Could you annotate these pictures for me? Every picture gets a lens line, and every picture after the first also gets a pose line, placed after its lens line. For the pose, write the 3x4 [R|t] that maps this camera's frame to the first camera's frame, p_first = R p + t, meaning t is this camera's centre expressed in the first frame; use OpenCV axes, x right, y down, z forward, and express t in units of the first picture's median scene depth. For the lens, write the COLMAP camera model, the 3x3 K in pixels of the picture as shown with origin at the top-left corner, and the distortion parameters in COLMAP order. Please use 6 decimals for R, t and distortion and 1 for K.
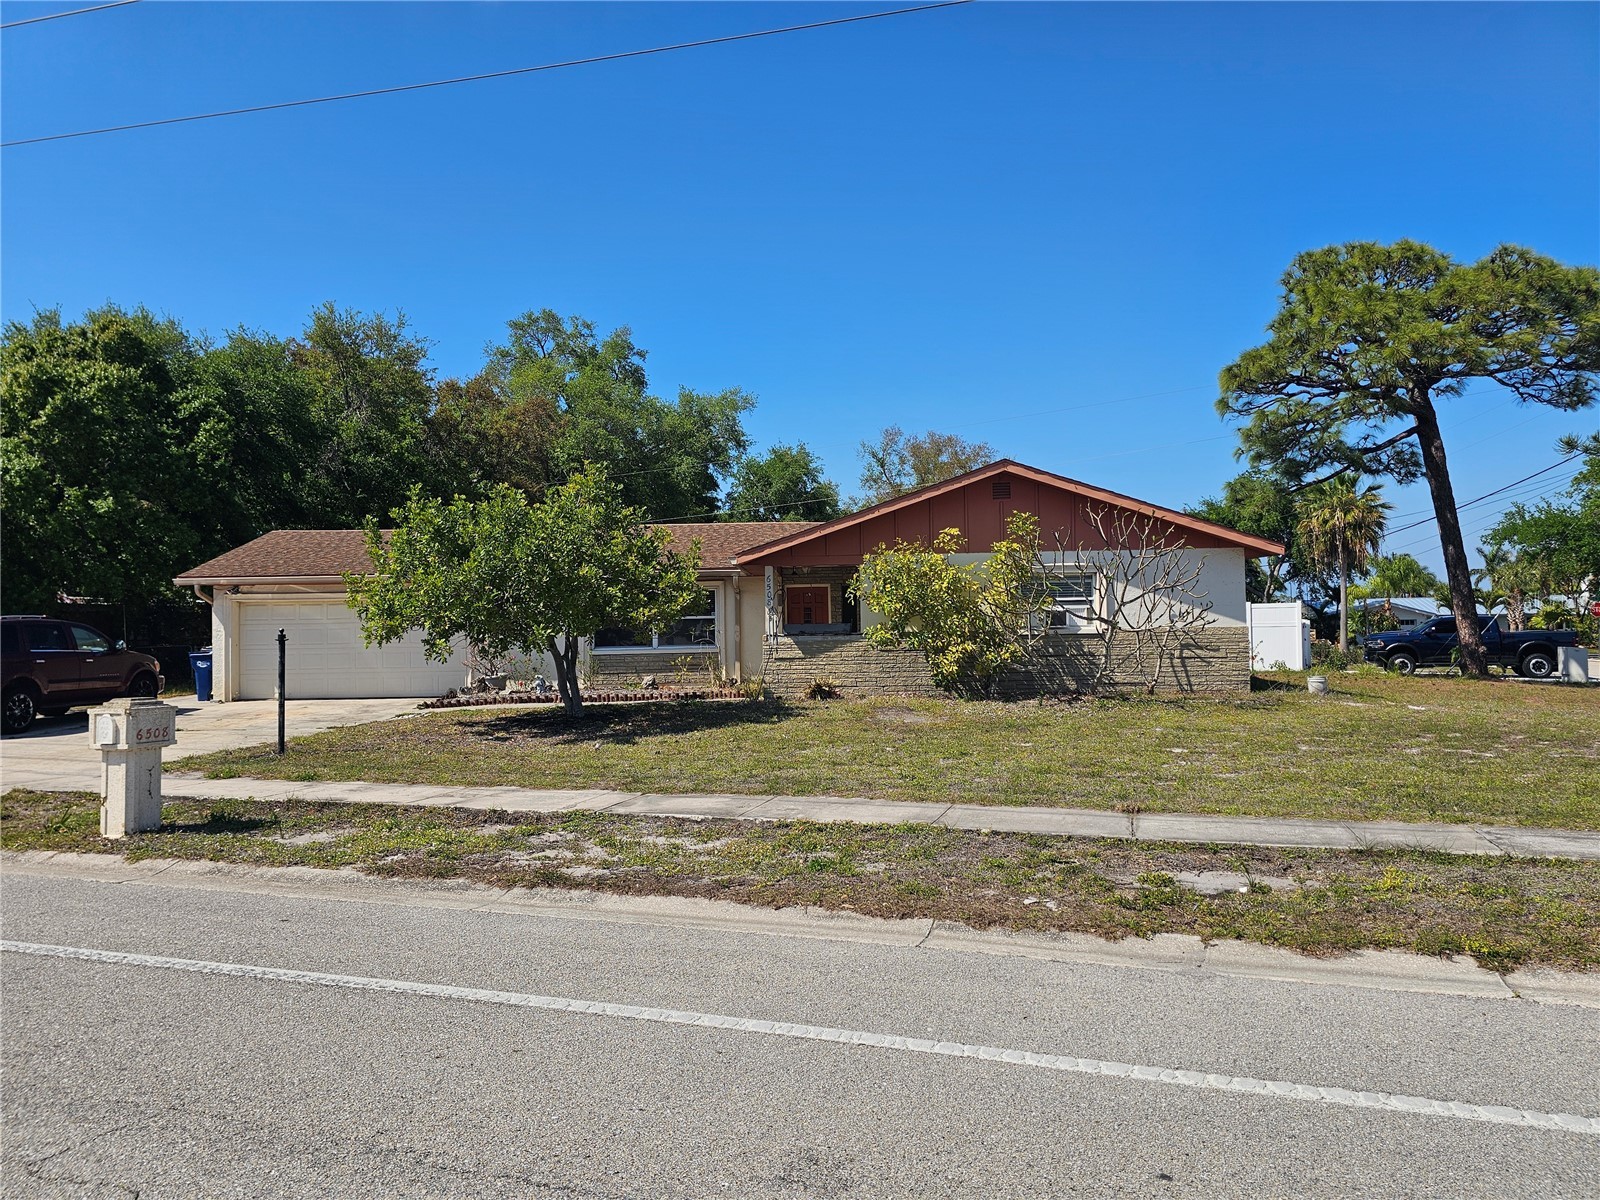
lens RADIAL K [[1063.4, 0, 800.0], [0, 1063.4, 600.0], [0, 0, 1]] dist [0.006742, 0.000072]
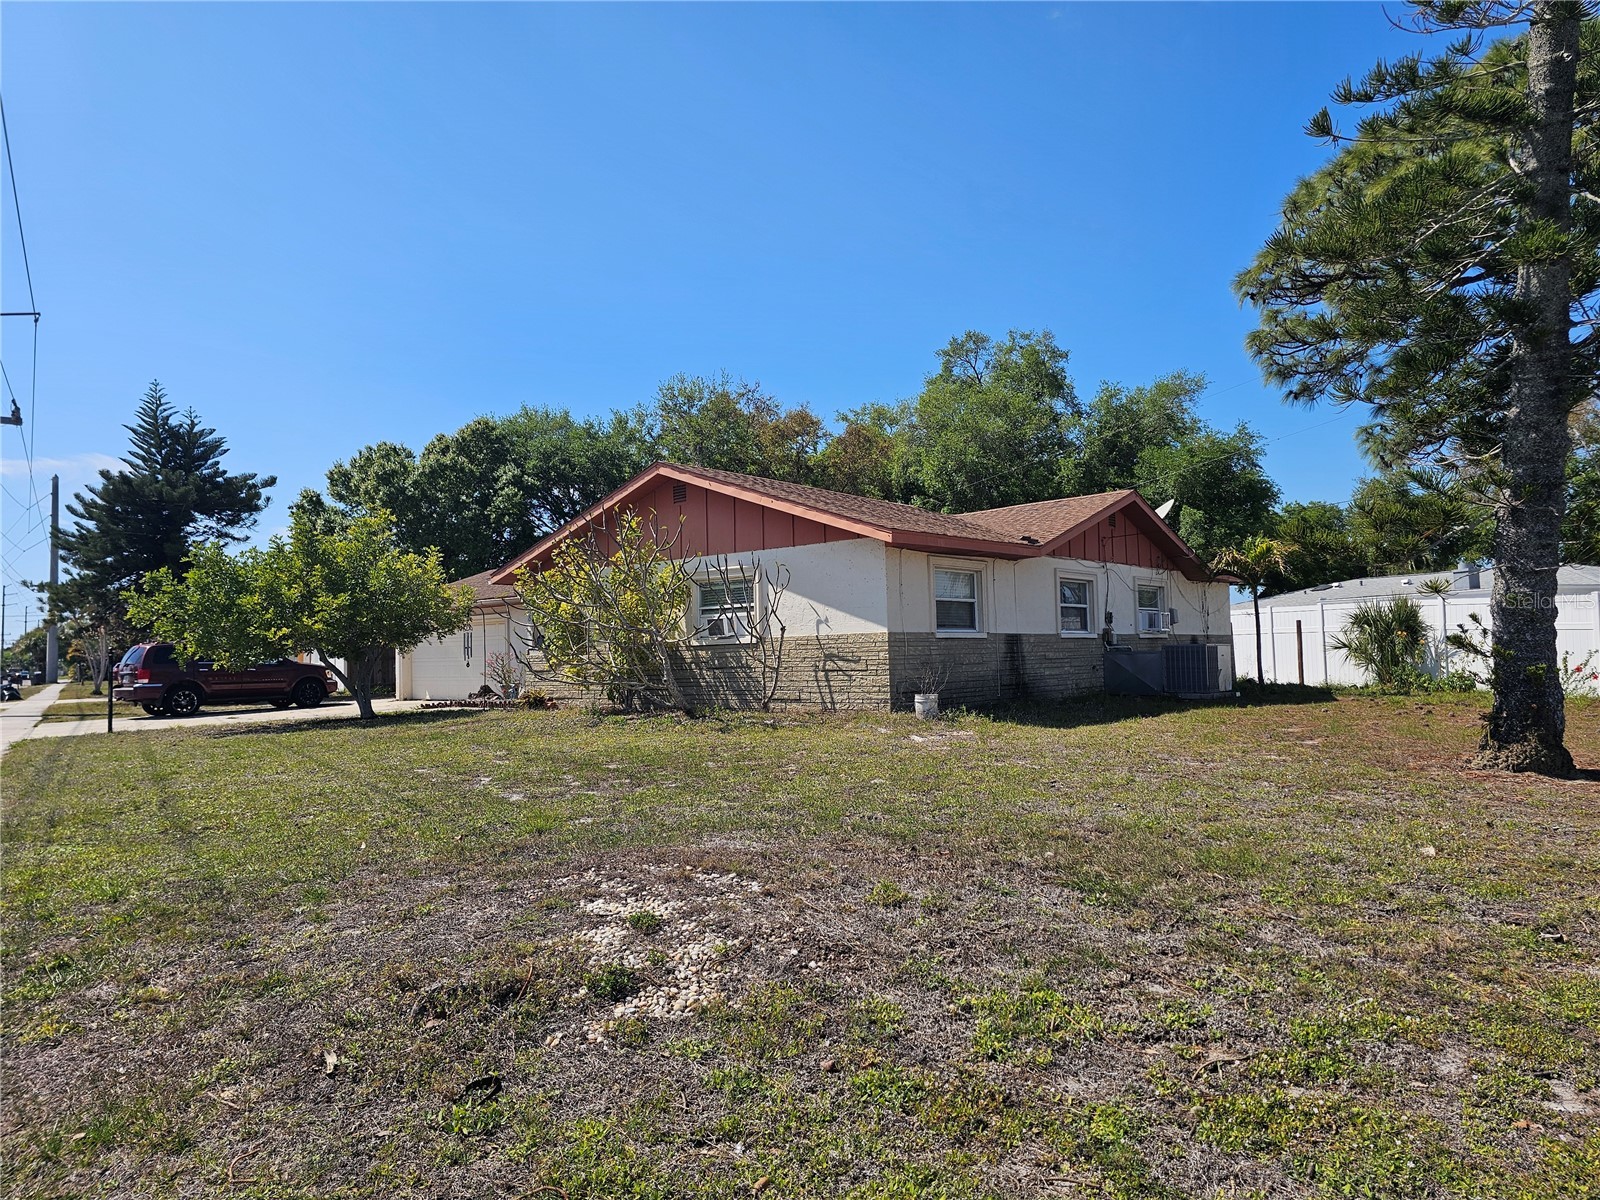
lens RADIAL K [[1063.4, 0, 800.0], [0, 1063.4, 600.0], [0, 0, 1]] dist [0.006742, 0.000072]
pose [[0.746971, -0.042789, -0.663479, 0.900262], [0.034076, 0.999079, -0.026069, 0.020152], [0.663983, -0.003136, 0.747741, 0.362212]]
